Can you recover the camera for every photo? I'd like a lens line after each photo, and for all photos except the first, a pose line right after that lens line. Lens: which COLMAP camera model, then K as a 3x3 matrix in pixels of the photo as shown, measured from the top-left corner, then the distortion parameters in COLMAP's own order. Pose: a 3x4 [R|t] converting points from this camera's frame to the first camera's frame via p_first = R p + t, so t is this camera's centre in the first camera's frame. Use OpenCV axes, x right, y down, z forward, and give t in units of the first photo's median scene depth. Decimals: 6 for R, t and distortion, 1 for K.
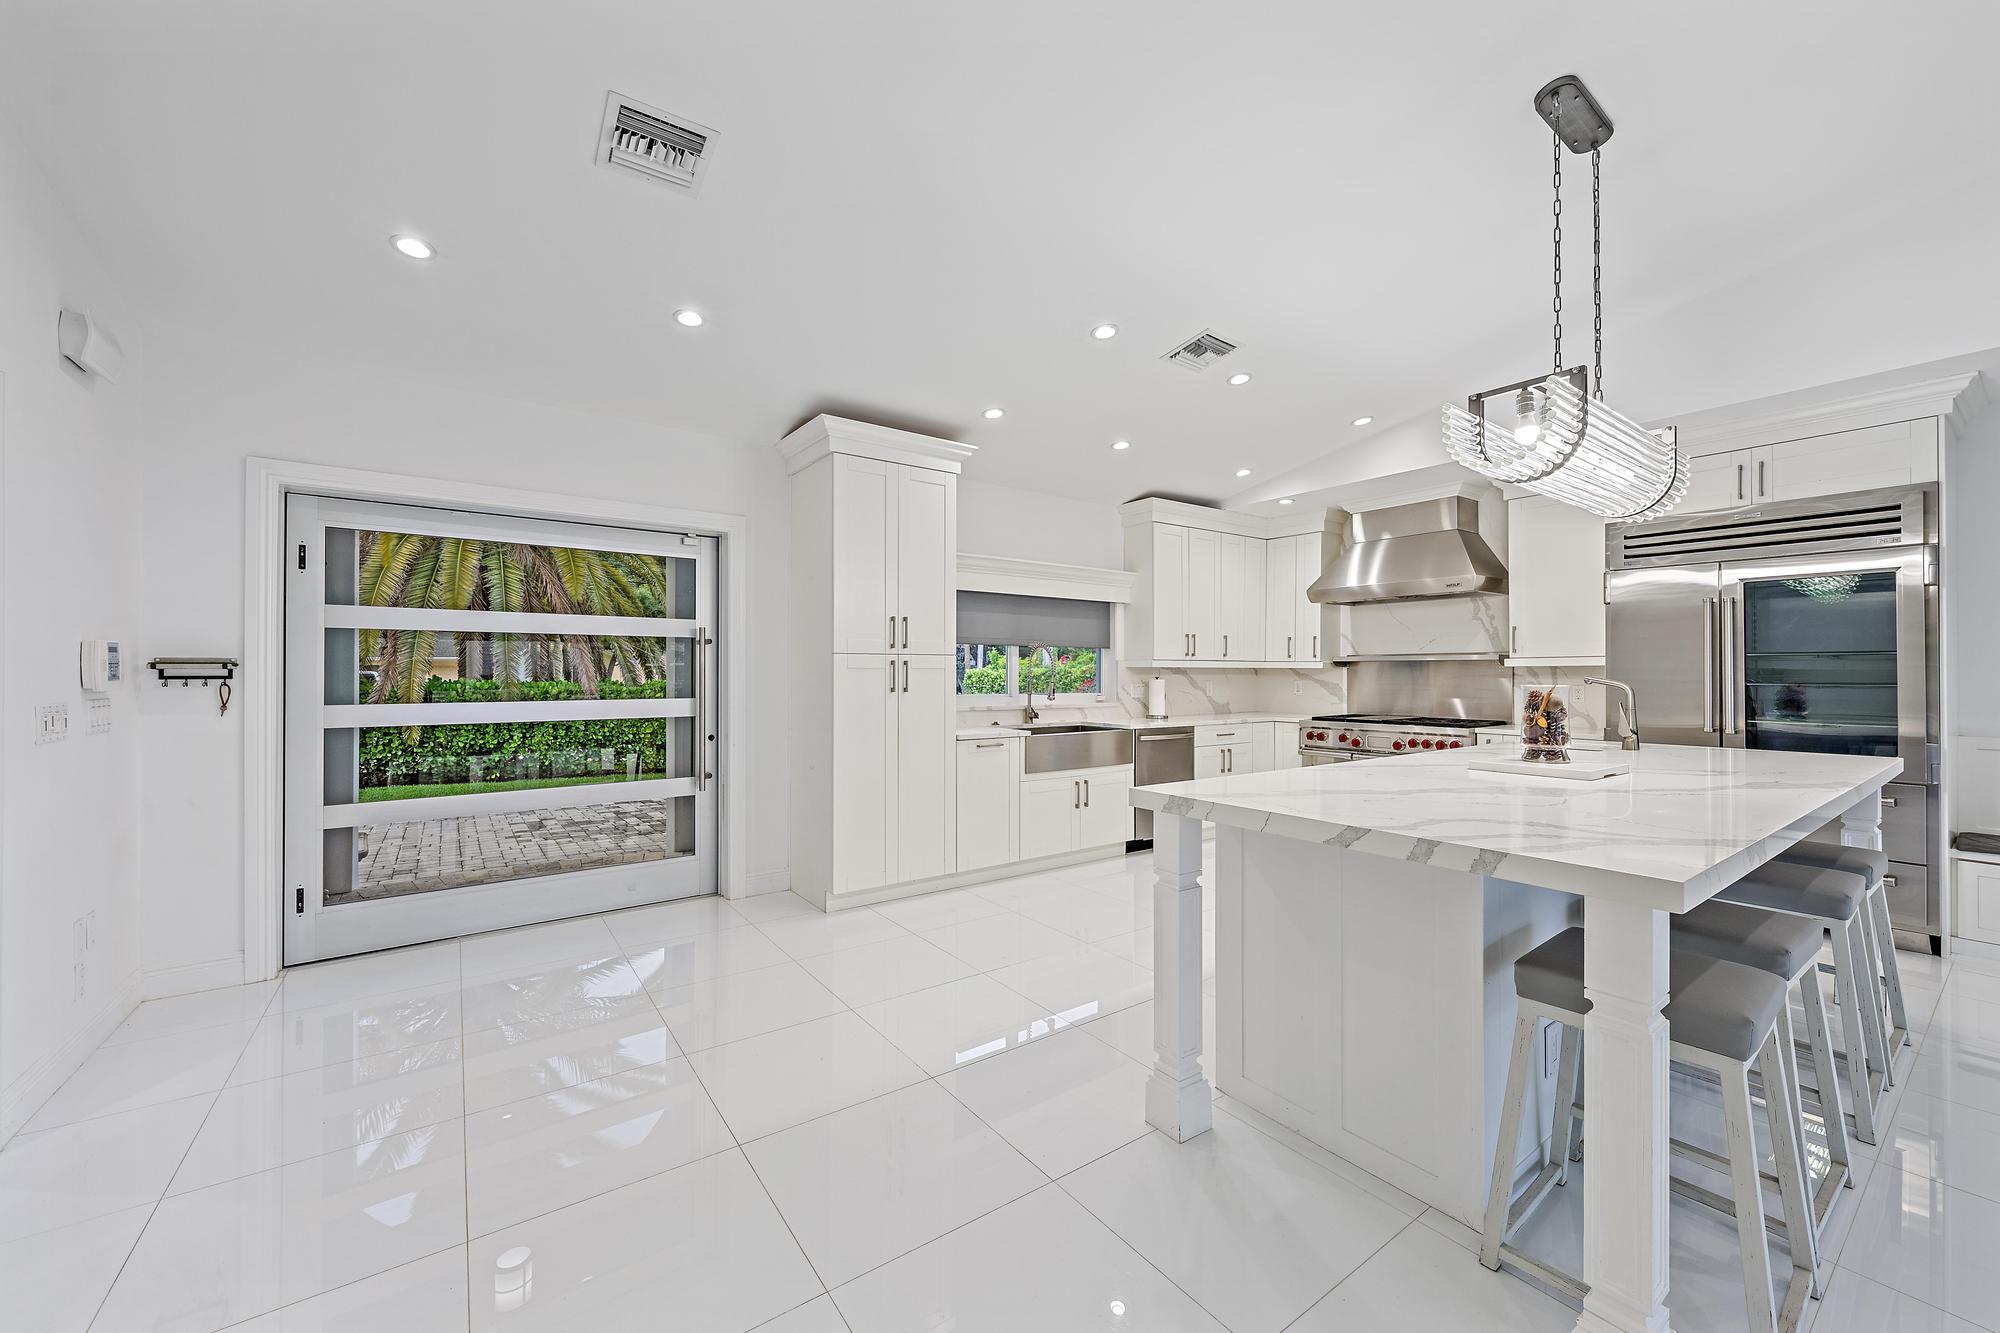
lens RADIAL K [[763.0, 0, 999.8], [0, 763.0, 669.9], [0, 0, 1]] dist [-0.001170, 0.000245]
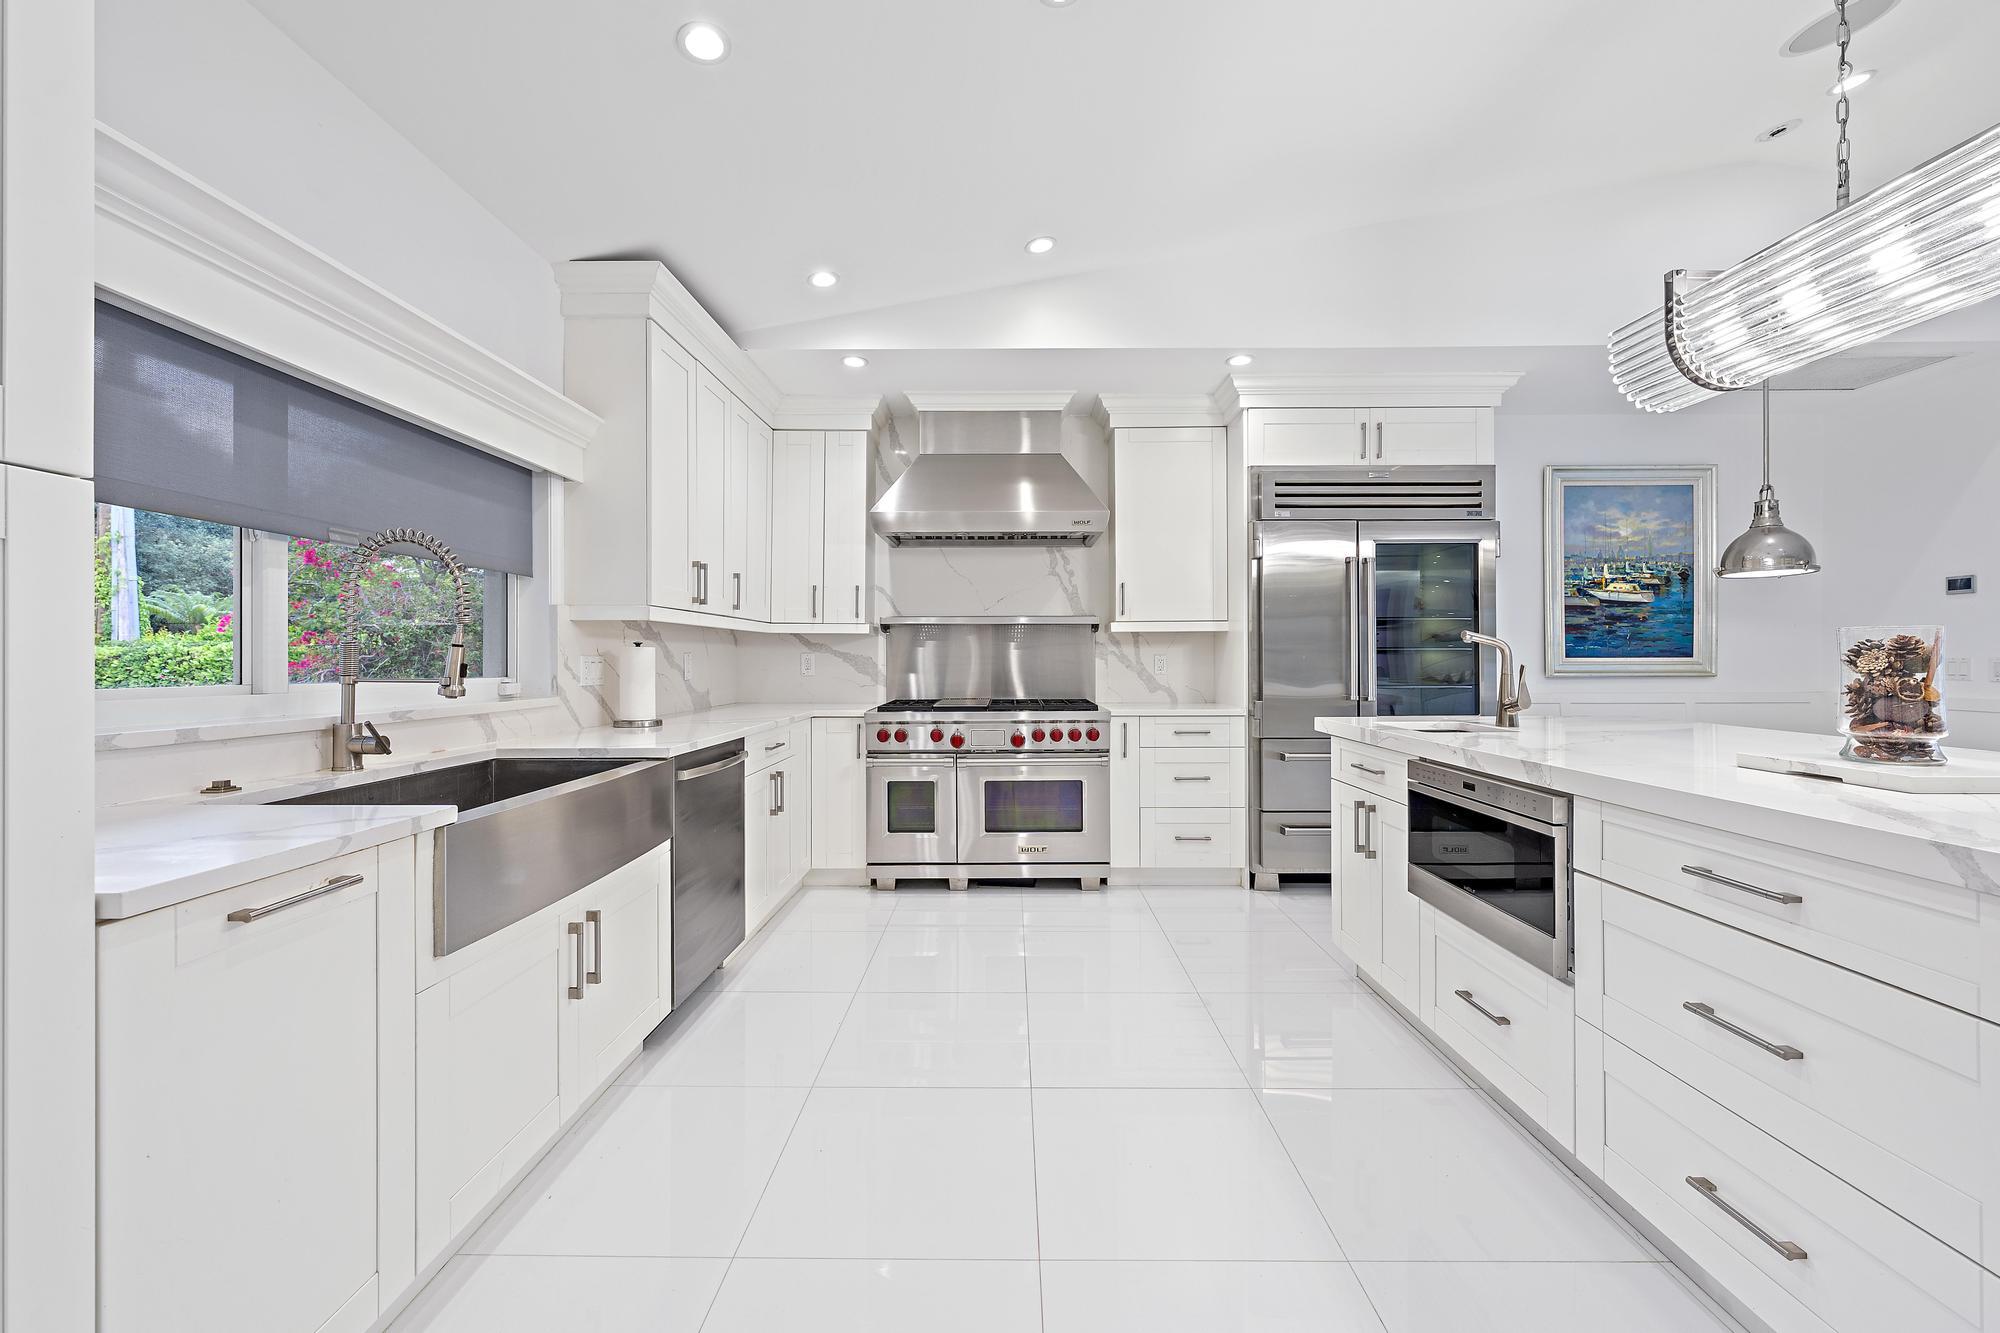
lens RADIAL K [[763.0, 0, 1005.6], [0, 763.0, 673.6], [0, 0, 1]] dist [-0.001170, 0.000245]
pose [[0.589157, -0.017747, 0.807824, -0.057443], [-0.001415, 0.999735, 0.022995, 0.019297], [-0.808017, -0.014691, 0.588975, 0.555160]]
